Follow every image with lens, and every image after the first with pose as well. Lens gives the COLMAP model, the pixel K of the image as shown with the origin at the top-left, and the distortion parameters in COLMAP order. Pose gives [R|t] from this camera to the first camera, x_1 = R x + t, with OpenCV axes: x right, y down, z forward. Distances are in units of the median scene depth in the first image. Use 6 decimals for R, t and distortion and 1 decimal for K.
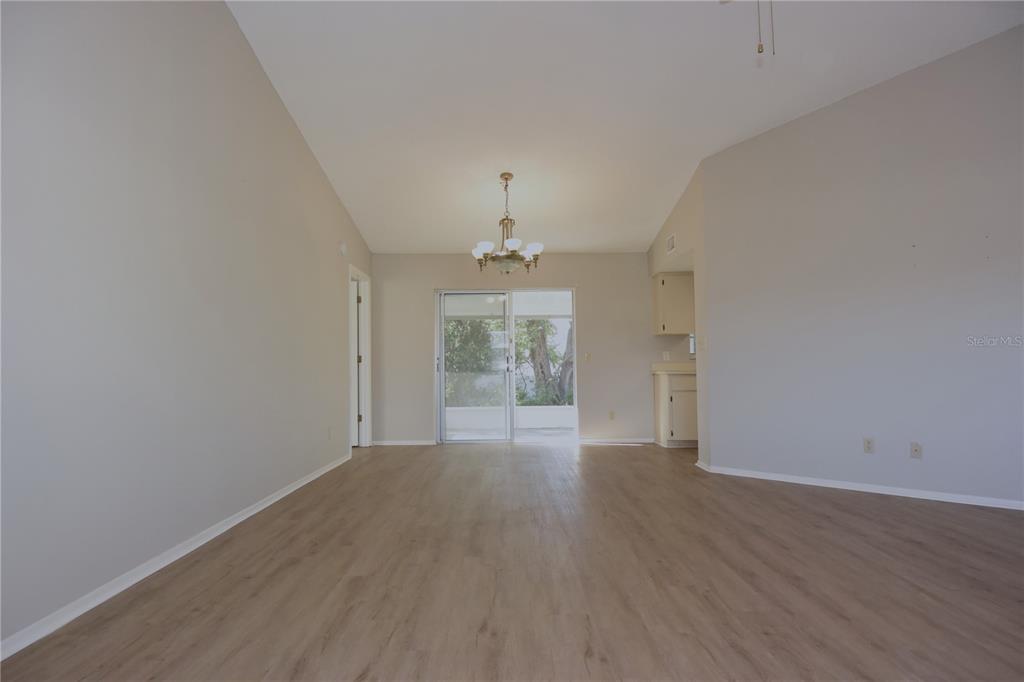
lens RADIAL K [[536.2, 0, 520.3], [0, 536.2, 347.3], [0, 0, 1]] dist [-0.003266, -0.025652]
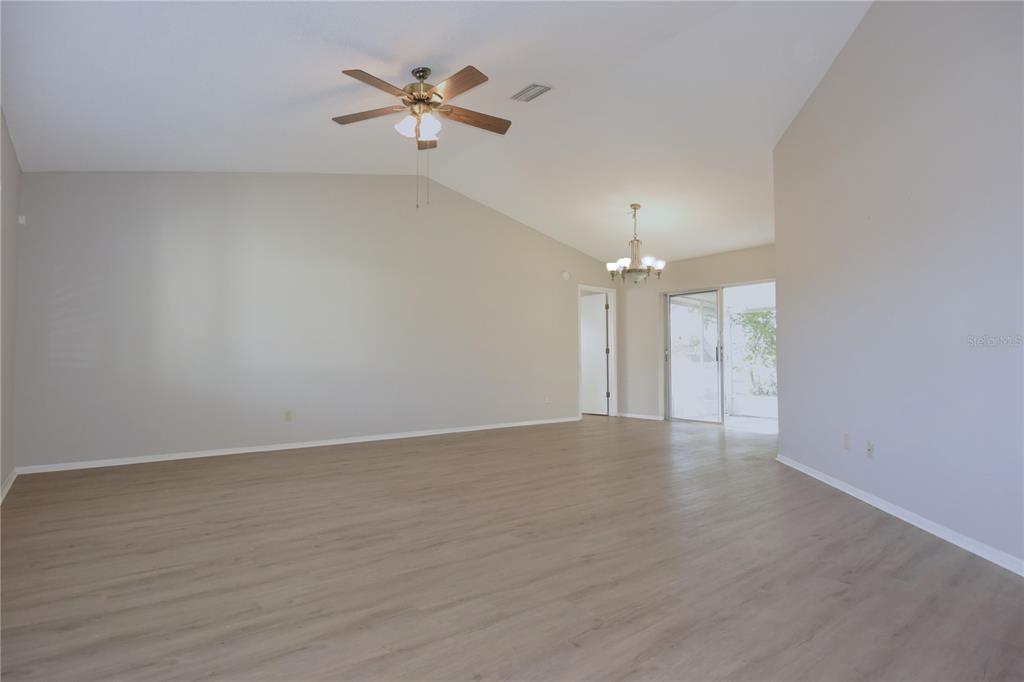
lens RADIAL K [[536.2, 0, 520.3], [0, 536.2, 347.3], [0, 0, 1]] dist [-0.003266, -0.025652]
pose [[0.614366, -0.013077, -0.788913, 0.802659], [0.025369, 0.999673, 0.003185, 0.003755], [0.788613, -0.021971, 0.614497, -0.001665]]
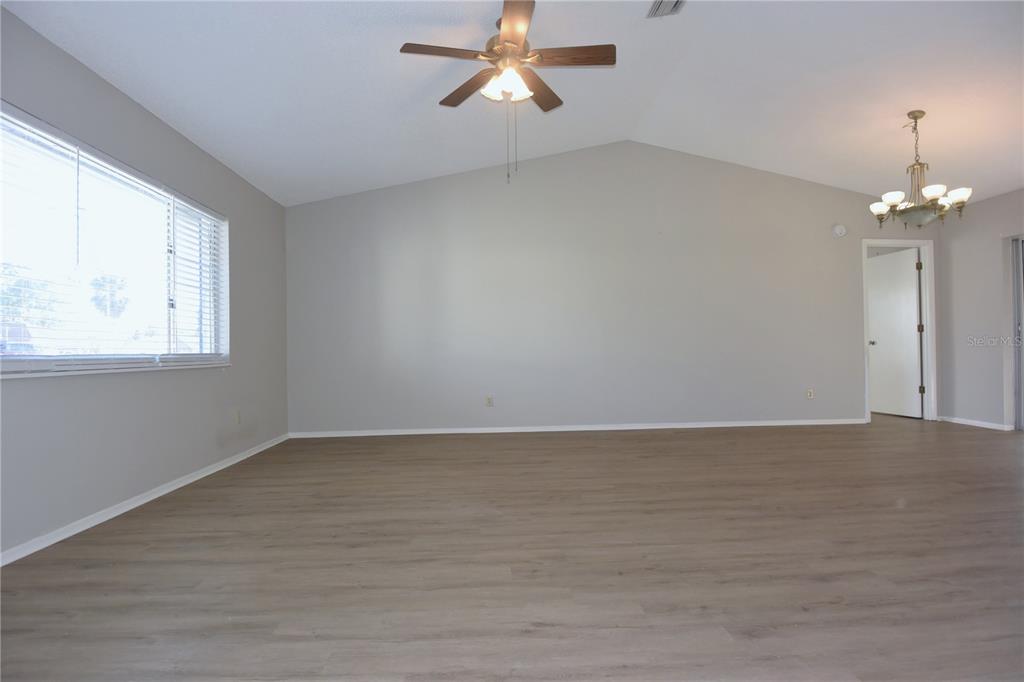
lens RADIAL K [[536.2, 0, 520.3], [0, 536.2, 347.3], [0, 0, 1]] dist [-0.003266, -0.025652]
pose [[0.037385, 0.004029, -0.999293, 0.795675], [0.052823, 0.998586, 0.006002, 0.015863], [0.997904, -0.053010, 0.037119, 0.315510]]
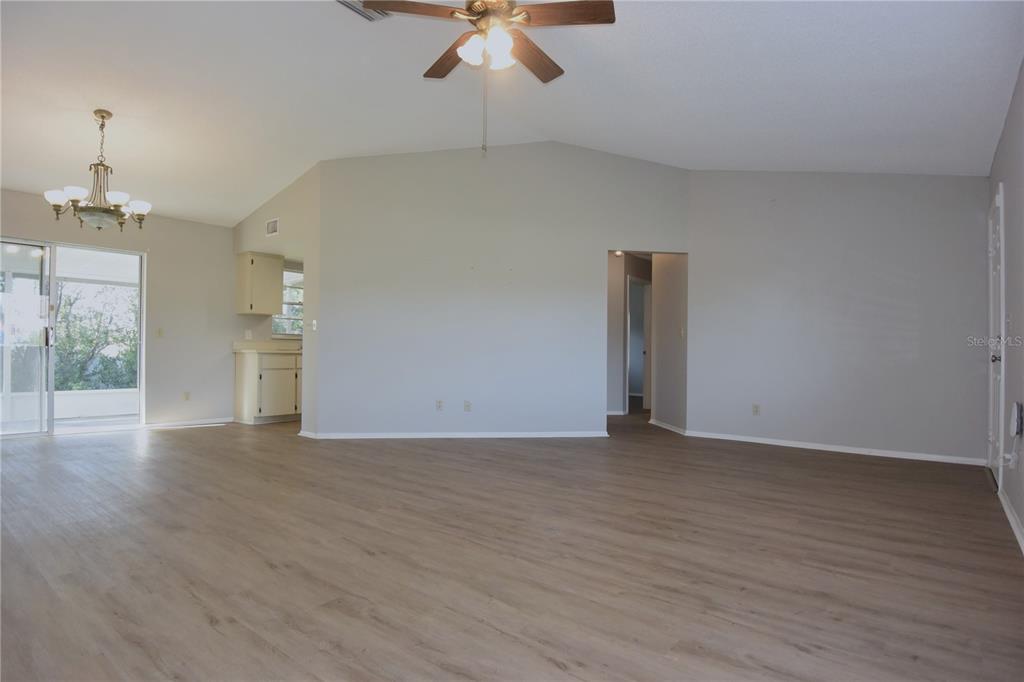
lens RADIAL K [[536.2, 0, 520.3], [0, 536.2, 347.3], [0, 0, 1]] dist [-0.003266, -0.025652]
pose [[0.635878, 0.024357, 0.771405, -0.236529], [-0.048675, 0.998778, 0.008587, 0.007863], [-0.770253, -0.043008, 0.636286, -0.044471]]
